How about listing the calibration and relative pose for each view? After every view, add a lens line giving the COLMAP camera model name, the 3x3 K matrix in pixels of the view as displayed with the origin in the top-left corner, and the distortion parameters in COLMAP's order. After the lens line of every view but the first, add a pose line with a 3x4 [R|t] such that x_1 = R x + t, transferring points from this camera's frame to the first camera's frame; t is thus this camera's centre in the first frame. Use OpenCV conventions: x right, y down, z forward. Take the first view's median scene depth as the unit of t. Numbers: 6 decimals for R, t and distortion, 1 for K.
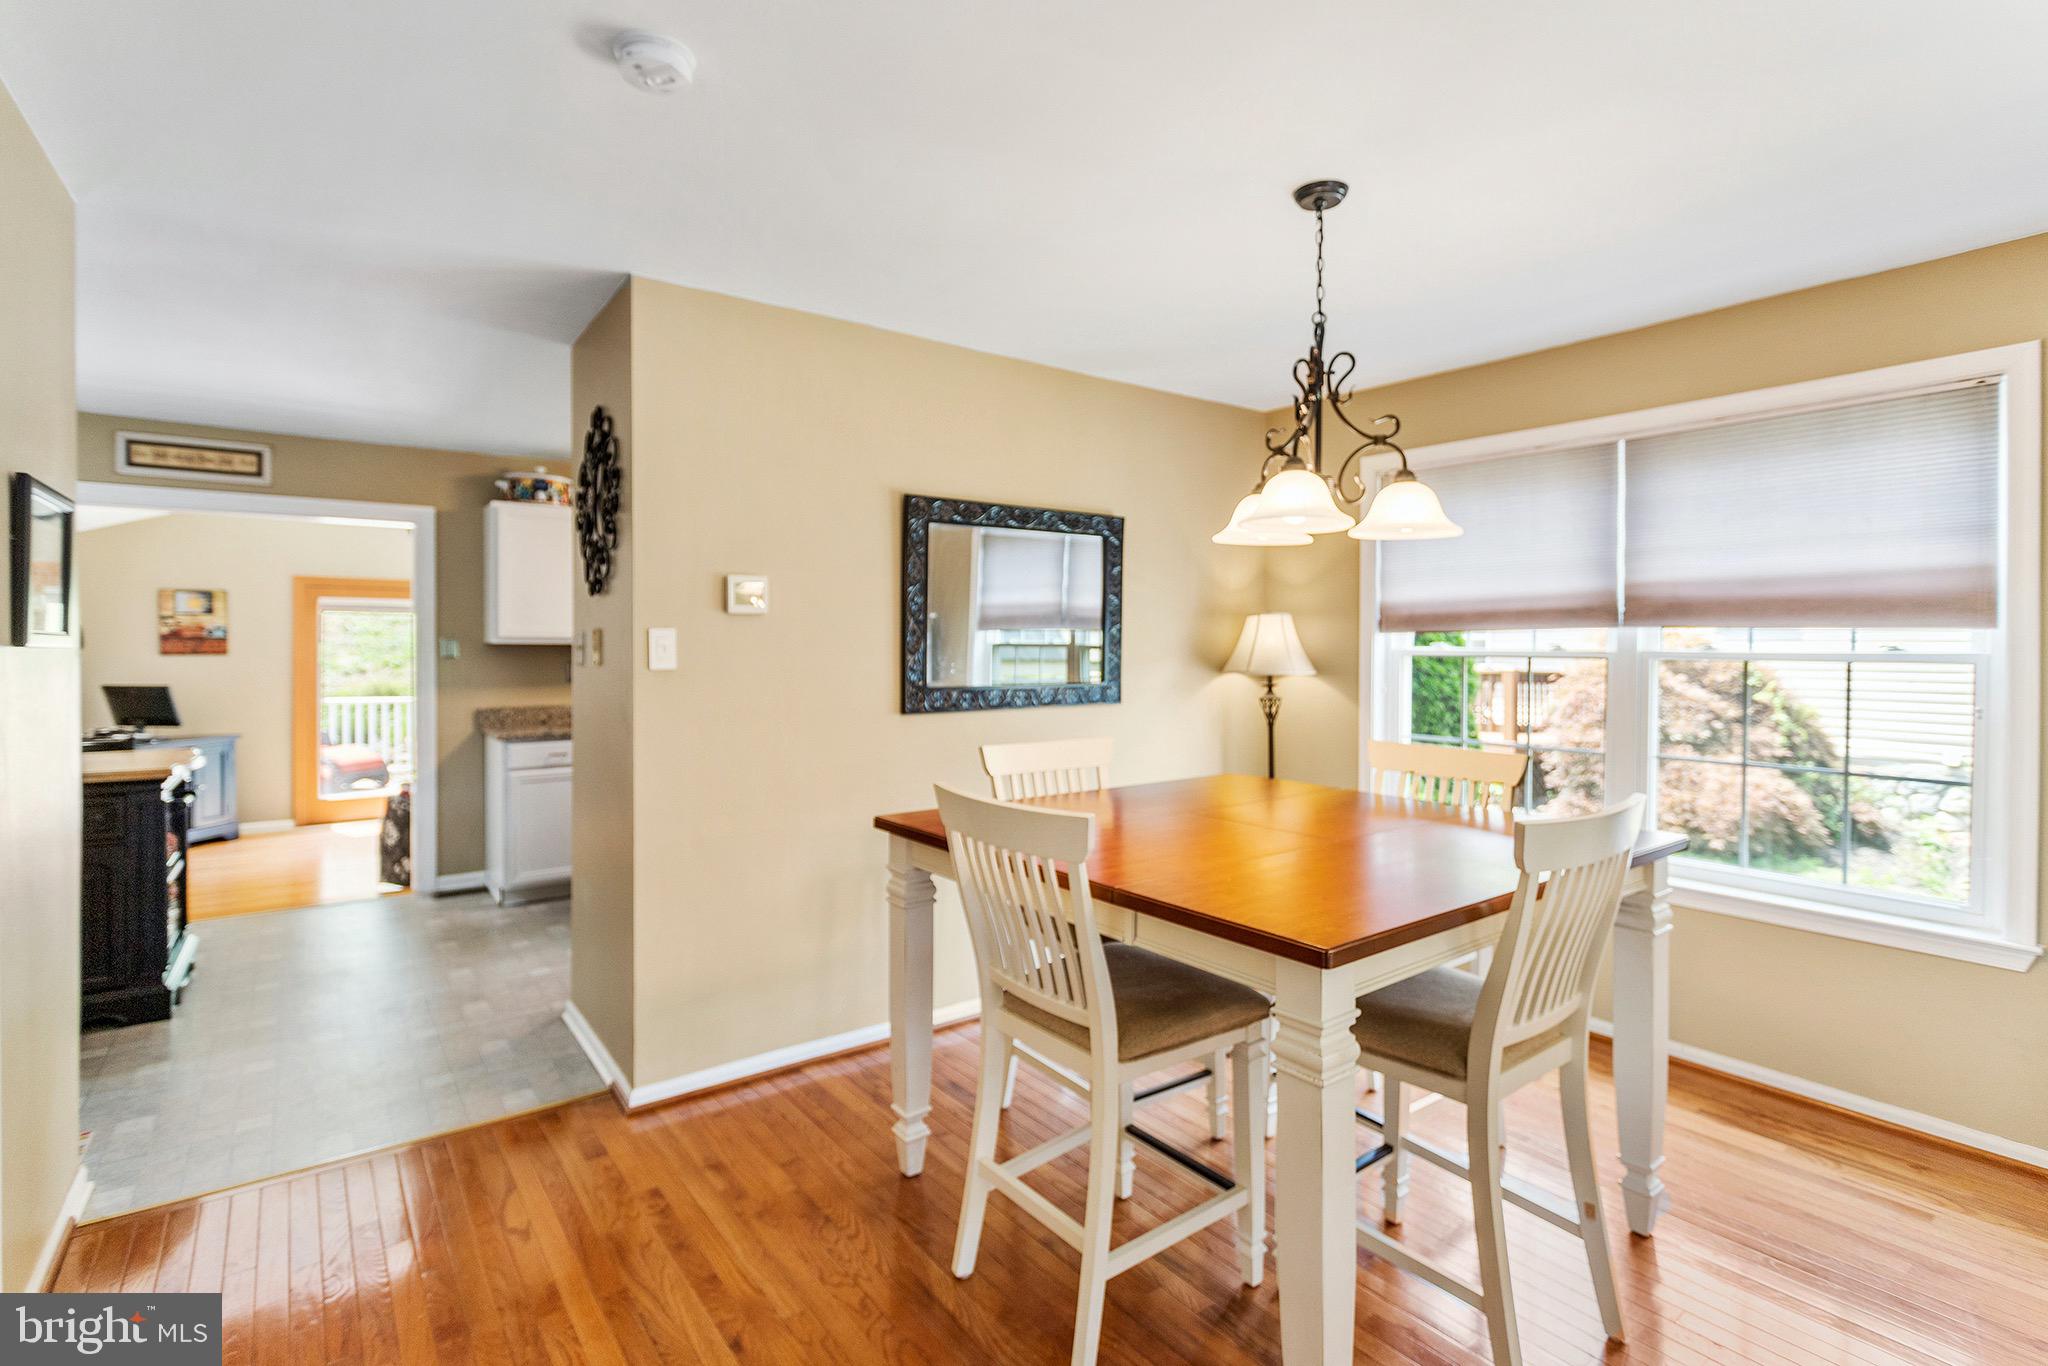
lens RADIAL K [[966.4, 0, 1008.9], [0, 966.4, 652.2], [0, 0, 1]] dist [-0.001702, -0.000012]
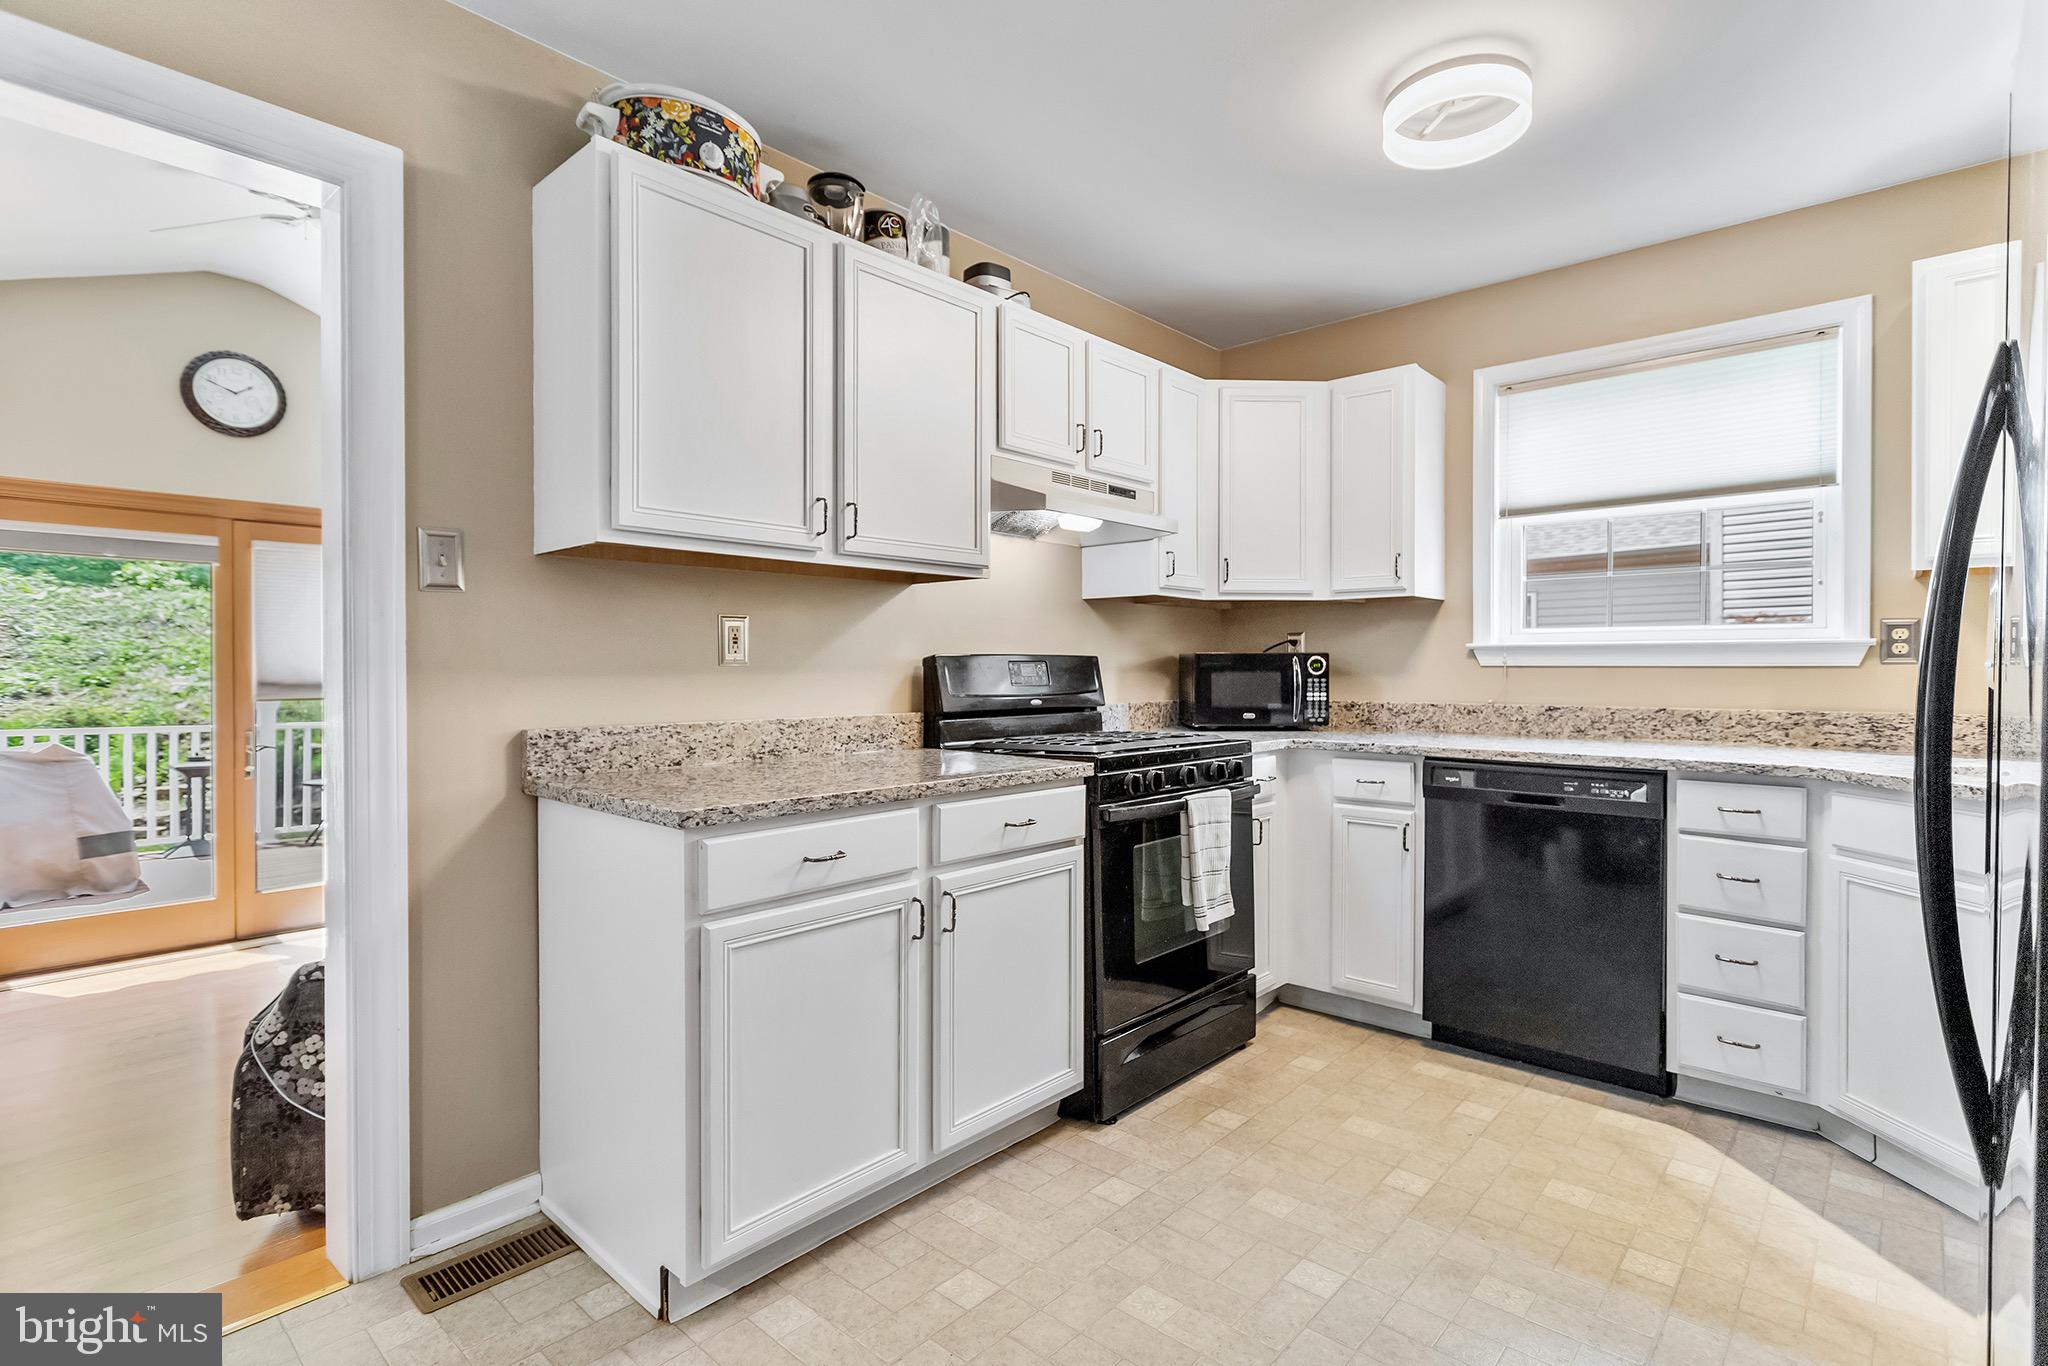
lens RADIAL K [[966.4, 0, 1031.1], [0, 966.4, 678.6], [0, 0, 1]] dist [-0.001702, -0.000012]
pose [[0.976605, -0.004788, 0.214988, -0.326726], [0.004429, 0.999988, 0.002150, 0.028130], [-0.214996, -0.001148, 0.976614, 0.448031]]
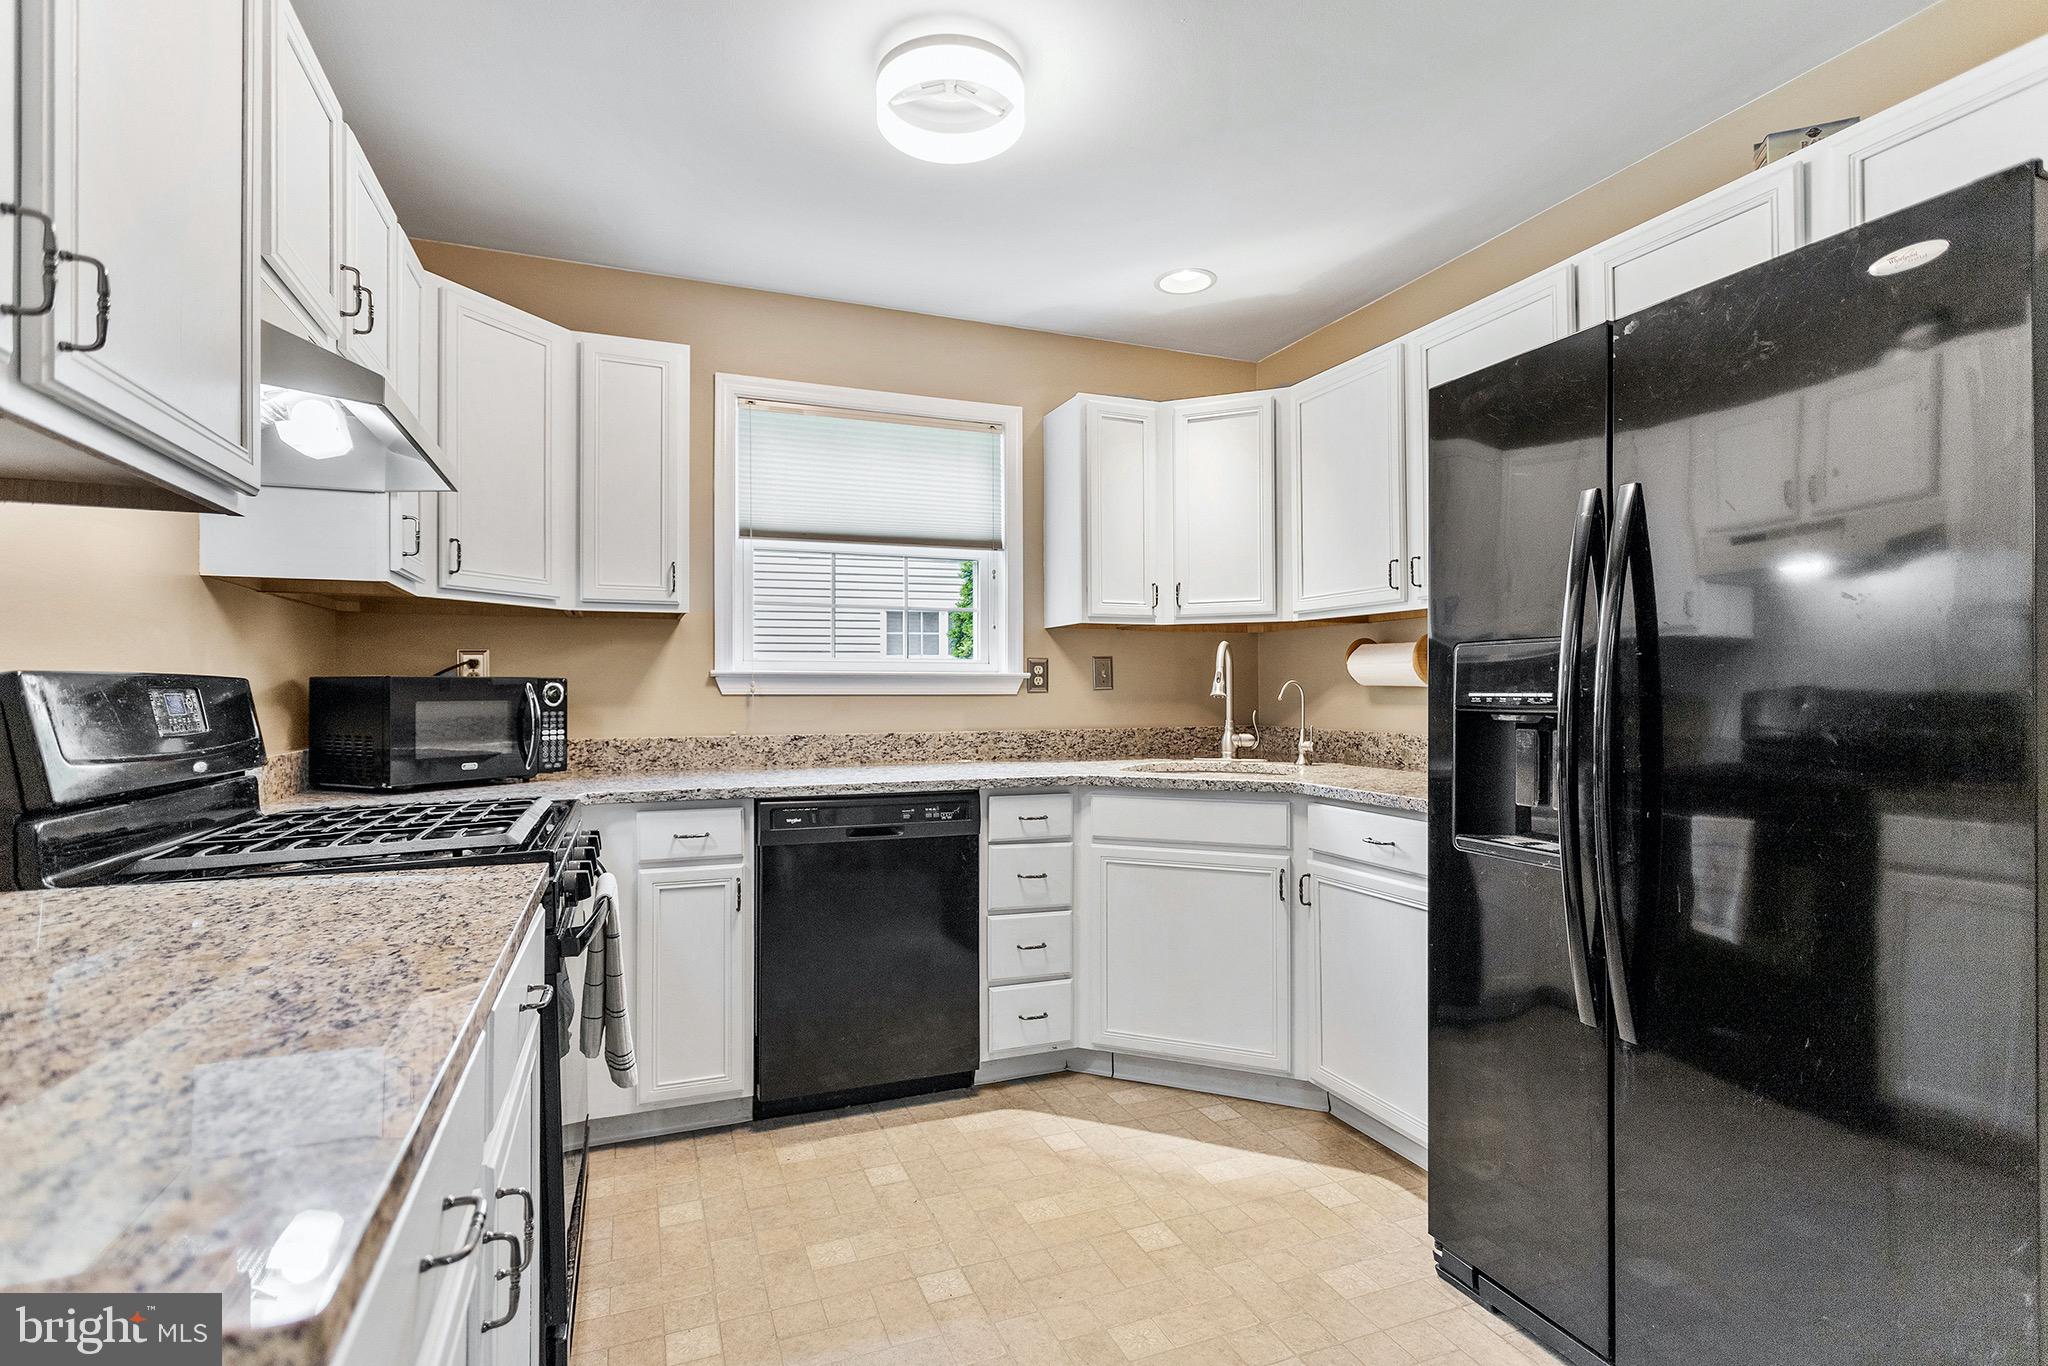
lens RADIAL K [[966.4, 0, 1014.8], [0, 966.4, 689.2], [0, 0, 1]] dist [-0.001702, -0.000012]
pose [[0.257177, 0.001731, 0.966363, -0.403167], [0.012440, 0.999910, -0.005101, 0.025009], [-0.966284, 0.013333, 0.257132, 0.641684]]
